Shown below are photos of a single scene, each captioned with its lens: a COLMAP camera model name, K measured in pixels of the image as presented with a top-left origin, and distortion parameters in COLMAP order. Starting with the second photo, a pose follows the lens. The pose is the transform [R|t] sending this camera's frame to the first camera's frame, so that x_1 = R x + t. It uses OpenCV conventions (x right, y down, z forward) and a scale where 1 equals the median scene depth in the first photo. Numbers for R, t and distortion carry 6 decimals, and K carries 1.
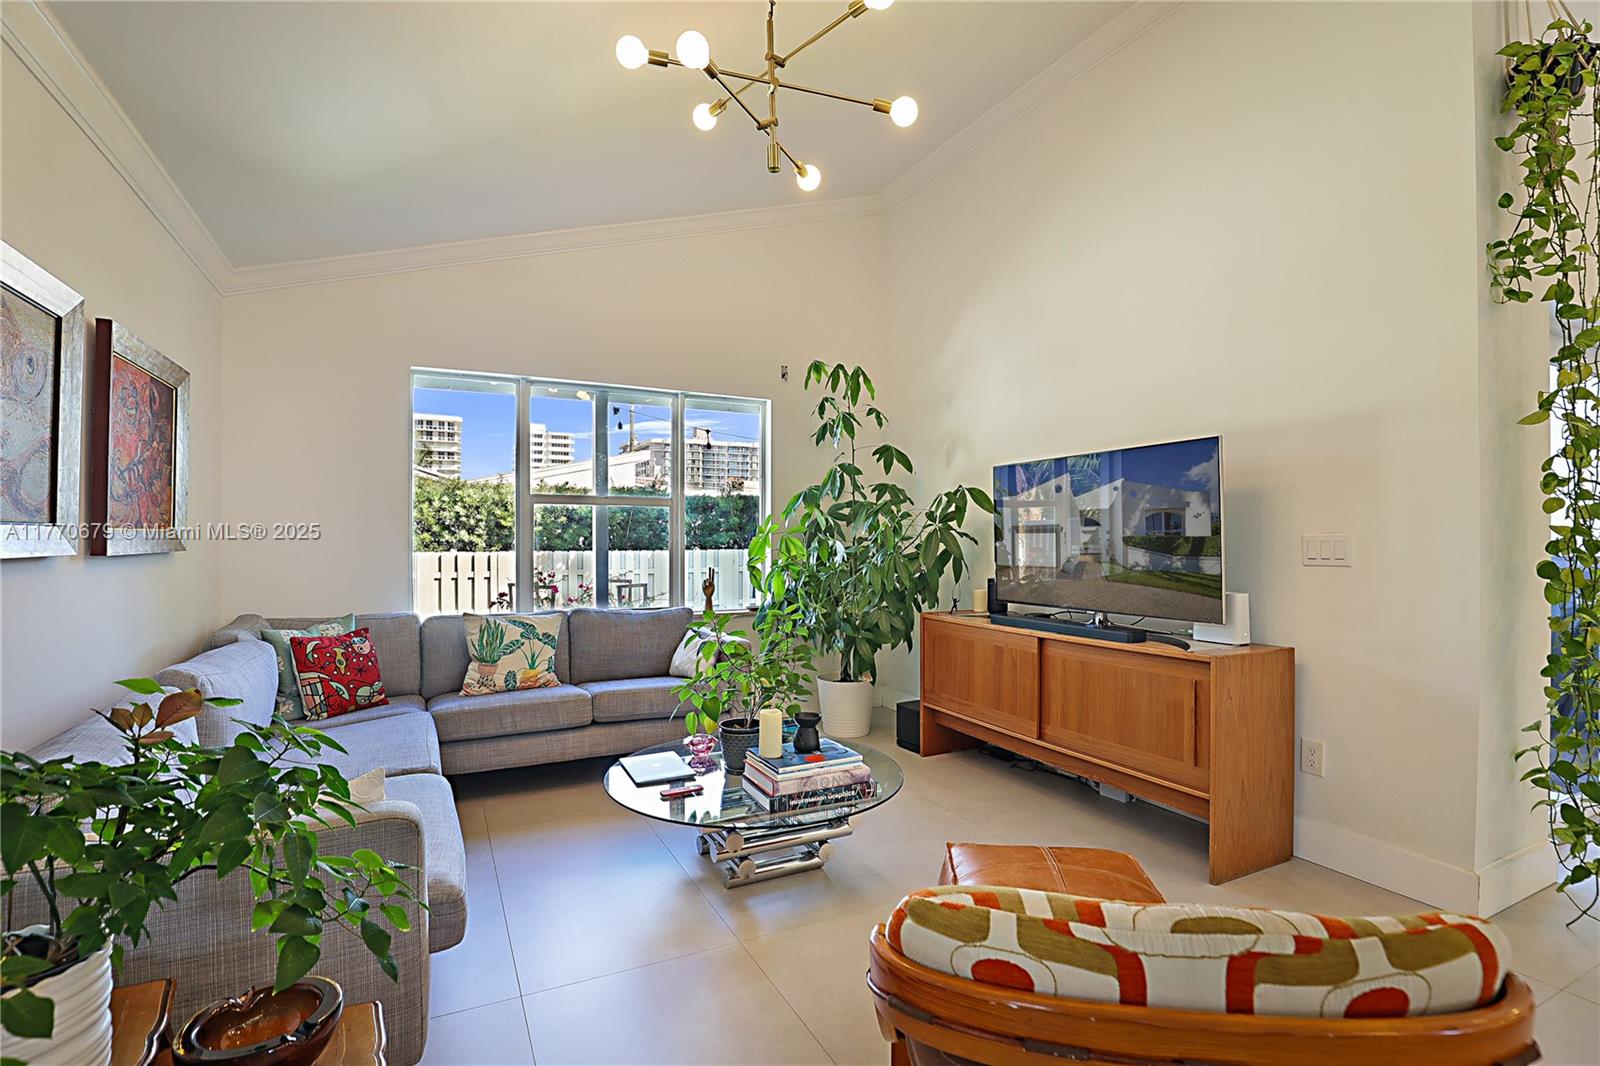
lens RADIAL K [[741.2, 0, 796.3], [0, 741.2, 538.4], [0, 0, 1]] dist [-0.025997, -0.000425]
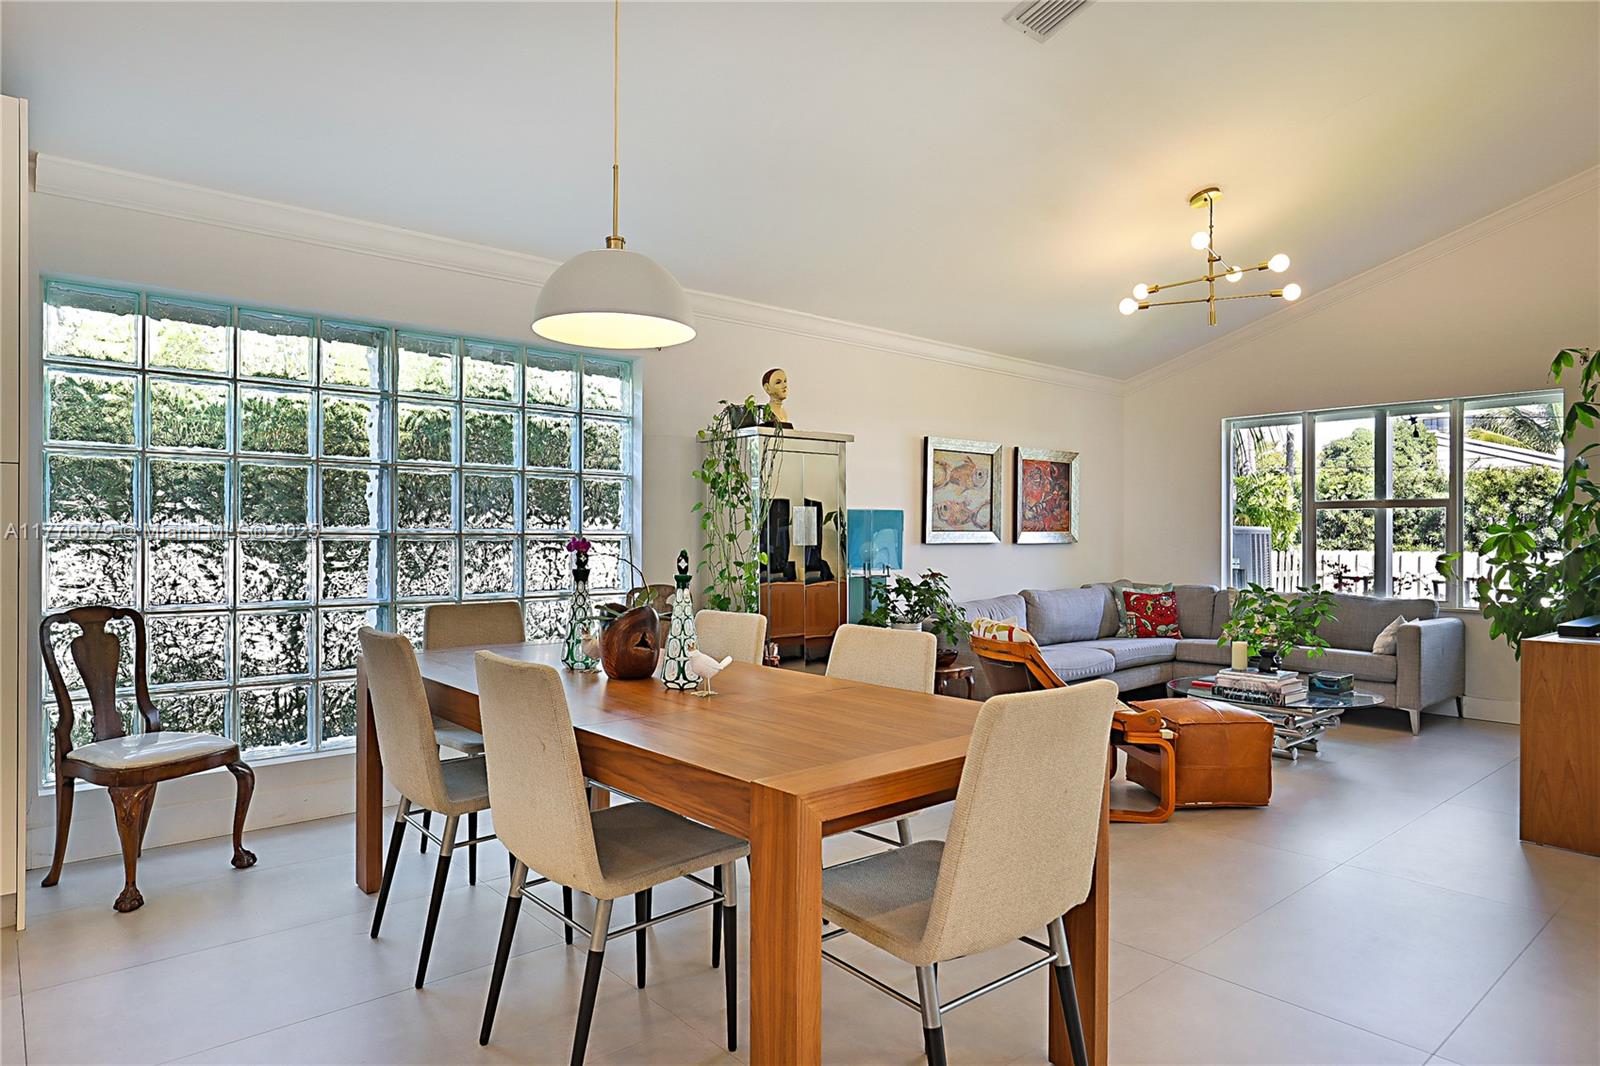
lens RADIAL K [[937.5, 0, 790.7], [0, 937.5, 439.6], [0, 0, 1]] dist [0.001994, 0.000256]
pose [[0.243940, -0.101370, -0.964478, 1.170648], [0.000157, 0.994526, -0.104489, 0.003453], [0.969790, 0.025338, 0.242621, -0.315635]]
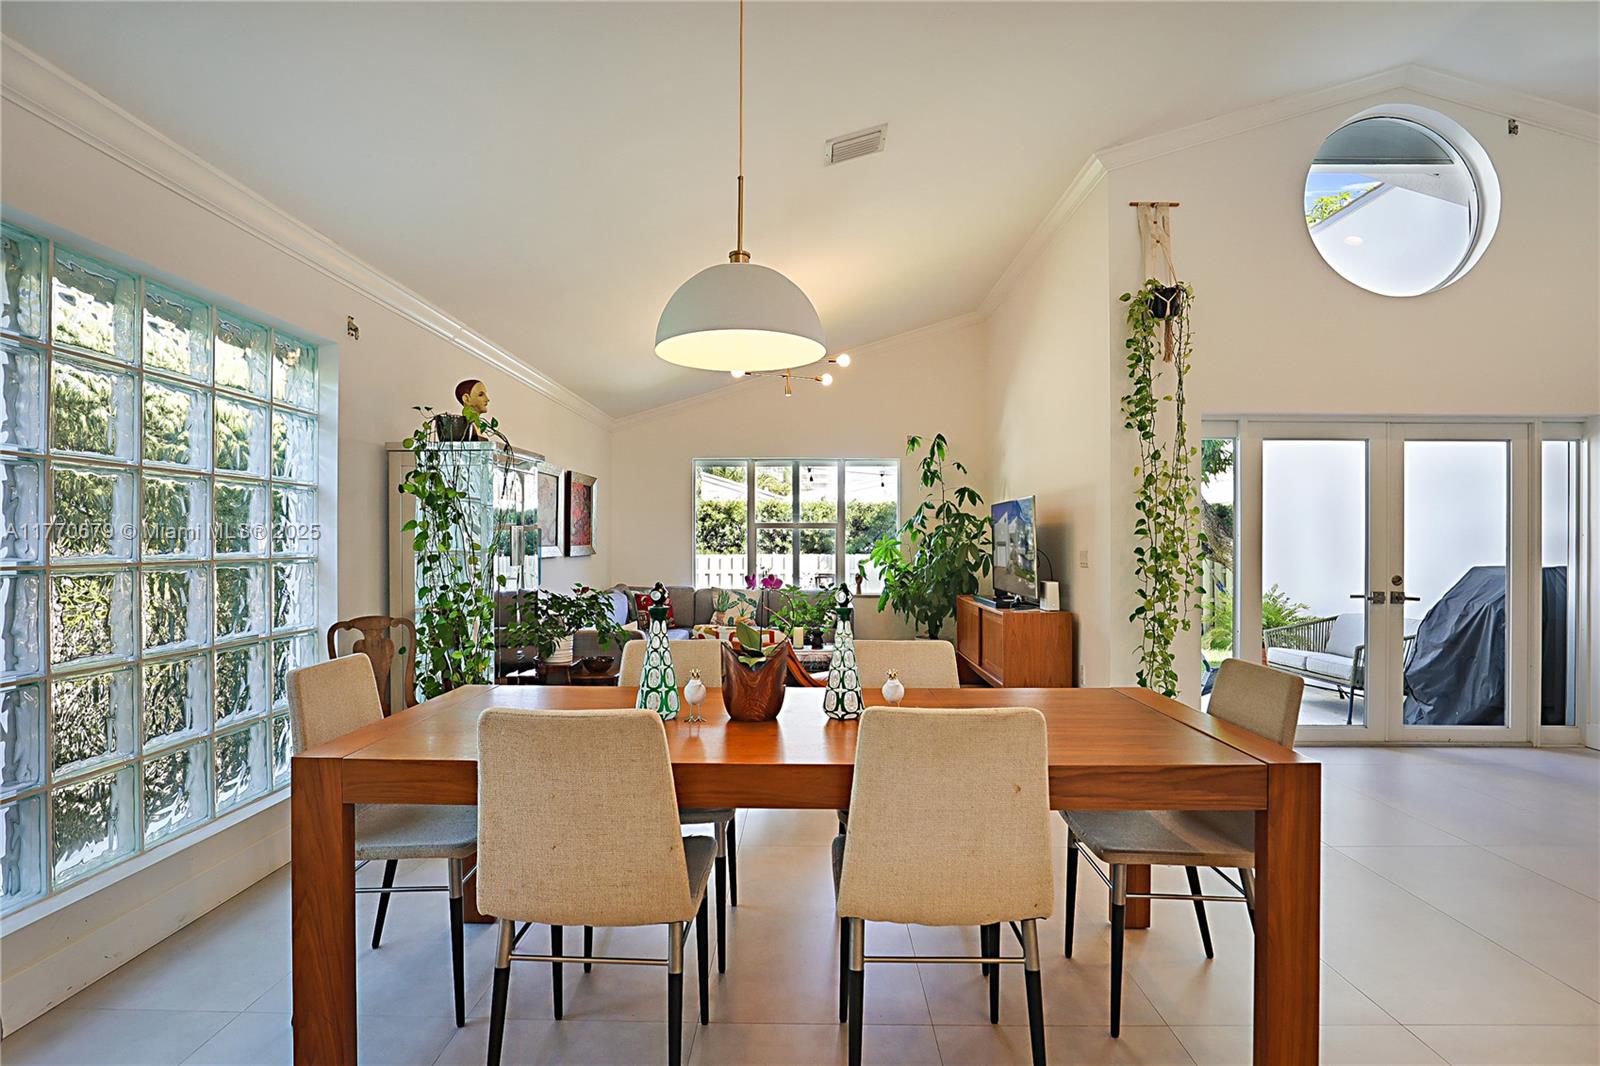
lens RADIAL K [[805.1, 0, 799.8], [0, 805.1, 529.9], [0, 0, 1]] dist [-0.014620, 0.001251]
pose [[0.889176, -0.007026, -0.457512, 0.741020], [0.001441, 0.999920, -0.012555, -0.021910], [0.457563, 0.010505, 0.889115, -0.799629]]
